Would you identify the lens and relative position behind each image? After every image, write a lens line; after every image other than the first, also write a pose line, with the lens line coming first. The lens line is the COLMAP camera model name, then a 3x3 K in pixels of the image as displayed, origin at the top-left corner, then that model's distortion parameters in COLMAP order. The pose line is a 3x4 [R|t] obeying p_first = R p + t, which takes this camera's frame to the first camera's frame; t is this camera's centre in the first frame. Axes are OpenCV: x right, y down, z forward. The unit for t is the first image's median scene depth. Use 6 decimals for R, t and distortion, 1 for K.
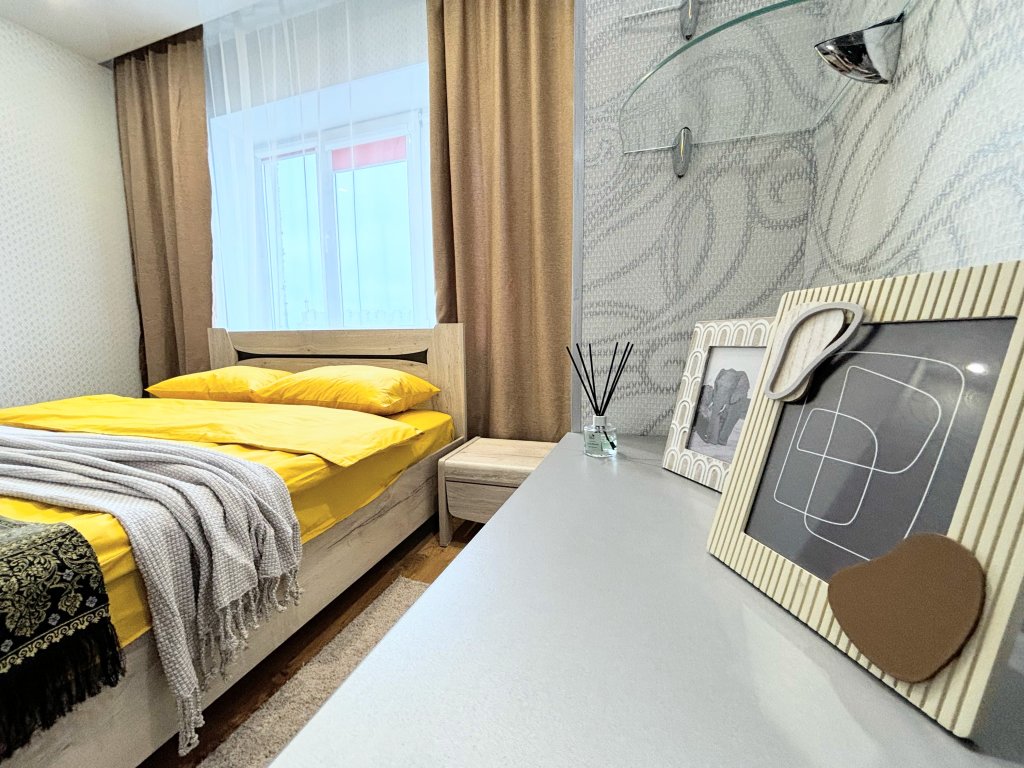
lens RADIAL K [[413.2, 0, 512.5], [0, 413.2, 382.9], [0, 0, 1]] dist [0.001097, -0.001739]
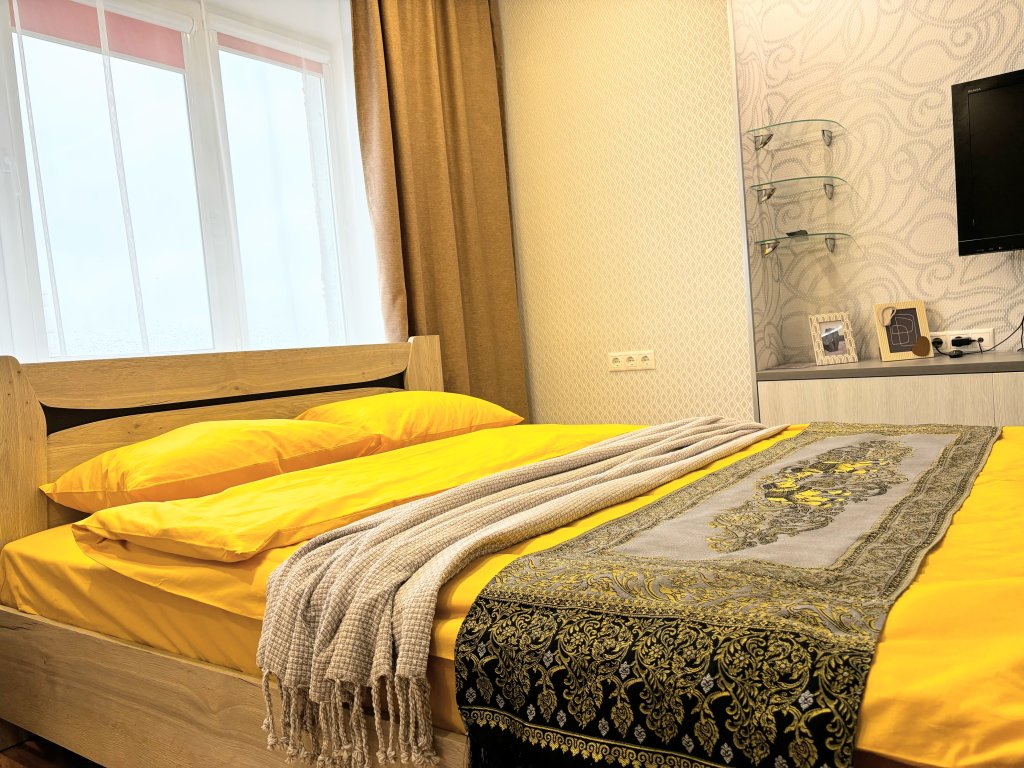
lens RADIAL K [[770.4, 0, 516.4], [0, 770.4, 388.9], [0, 0, 1]] dist [0.035383, -0.023192]
pose [[0.312092, -0.060077, 0.948151, -1.610159], [0.188413, 0.982090, 0.000210, -0.009721], [-0.931182, 0.178578, 0.317822, 0.395816]]
